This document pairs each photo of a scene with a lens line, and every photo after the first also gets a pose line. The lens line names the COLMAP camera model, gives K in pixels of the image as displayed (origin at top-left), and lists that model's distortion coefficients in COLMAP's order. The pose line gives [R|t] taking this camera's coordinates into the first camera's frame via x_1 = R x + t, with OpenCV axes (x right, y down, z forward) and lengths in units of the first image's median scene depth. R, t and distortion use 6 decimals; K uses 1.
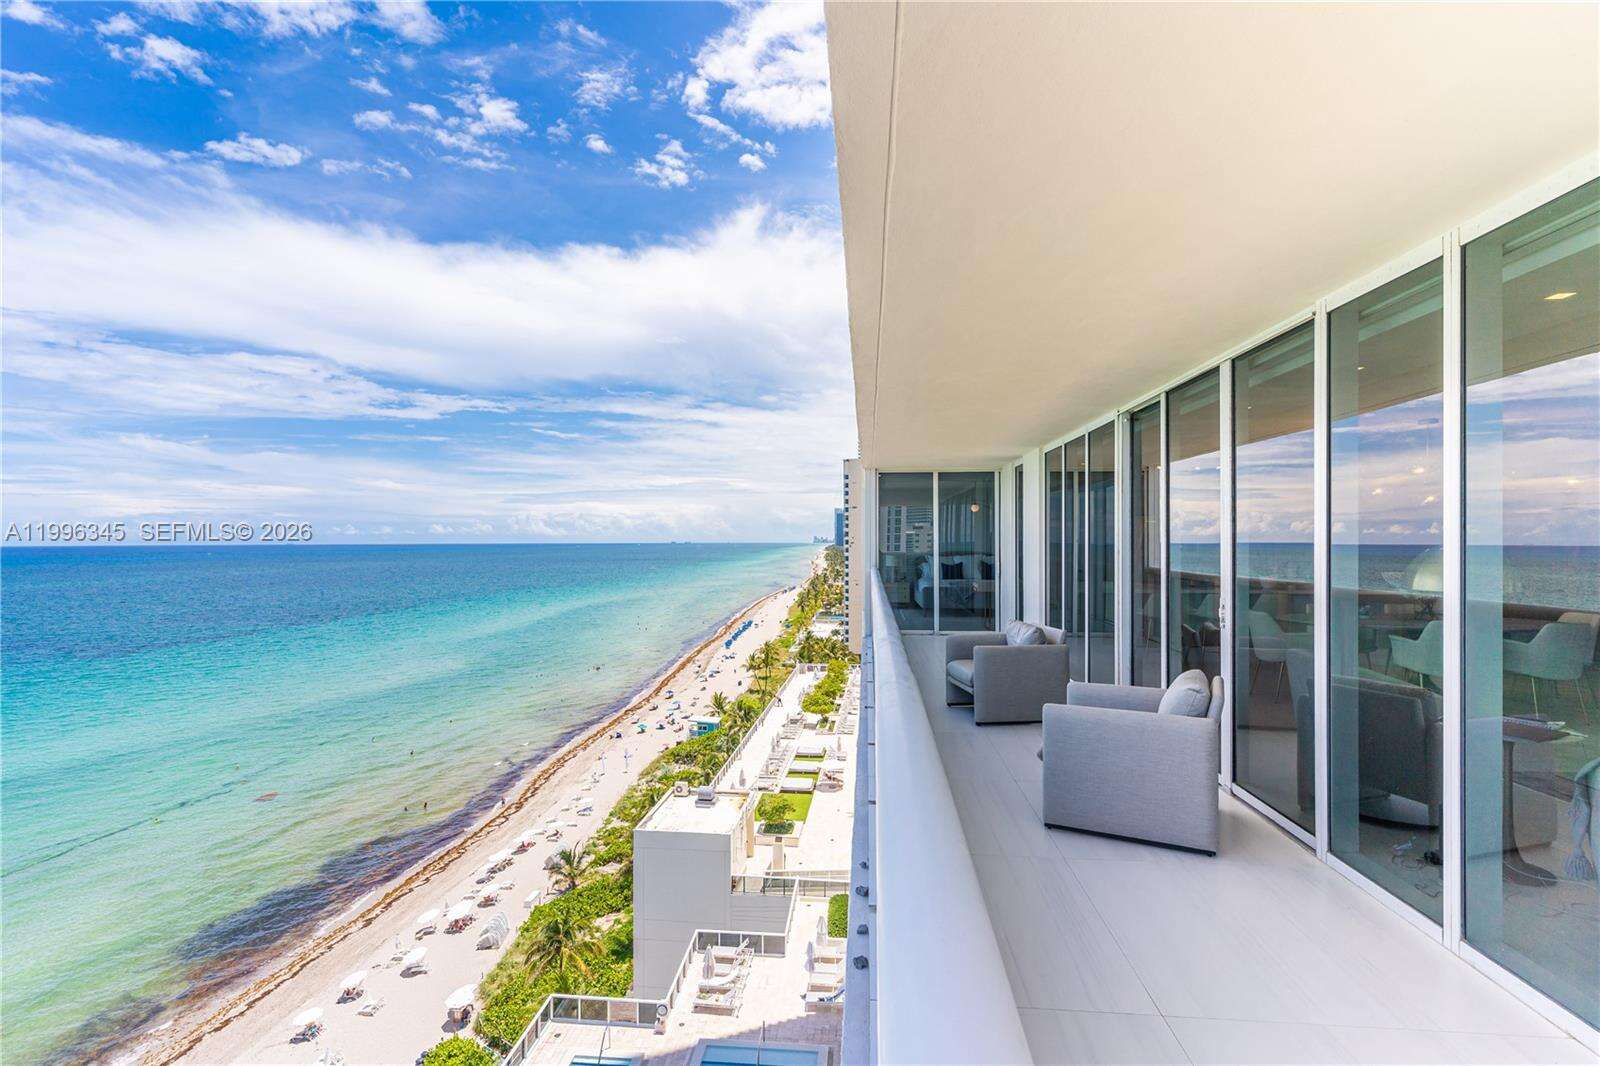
lens RADIAL K [[878.1, 0, 861.7], [0, 878.1, 532.1], [0, 0, 1]] dist [0.001319, -0.000443]
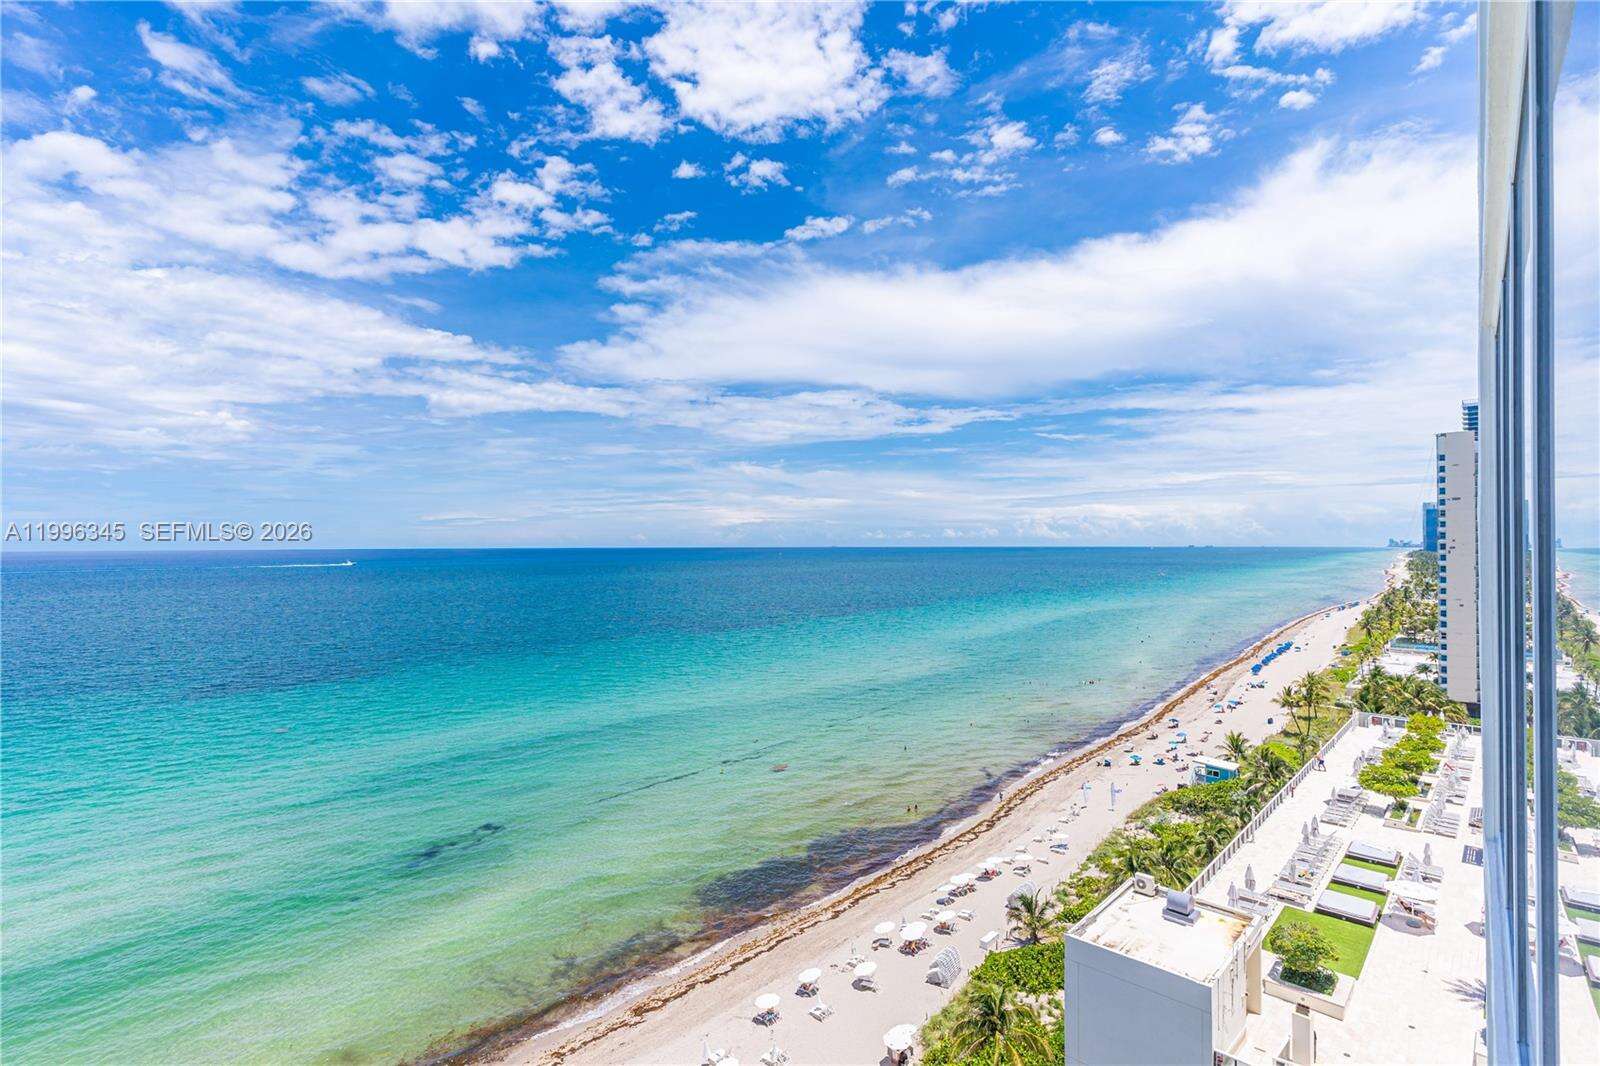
lens RADIAL K [[780.1, 0, 790.2], [0, 780.1, 535.5], [0, 0, 1]] dist [0.003164, 0.001614]
pose [[0.754948, -0.005151, -0.655764, -0.000021], [0.004828, 0.999986, -0.002297, 0.000932], [0.655767, -0.001432, 0.754962, 0.151678]]
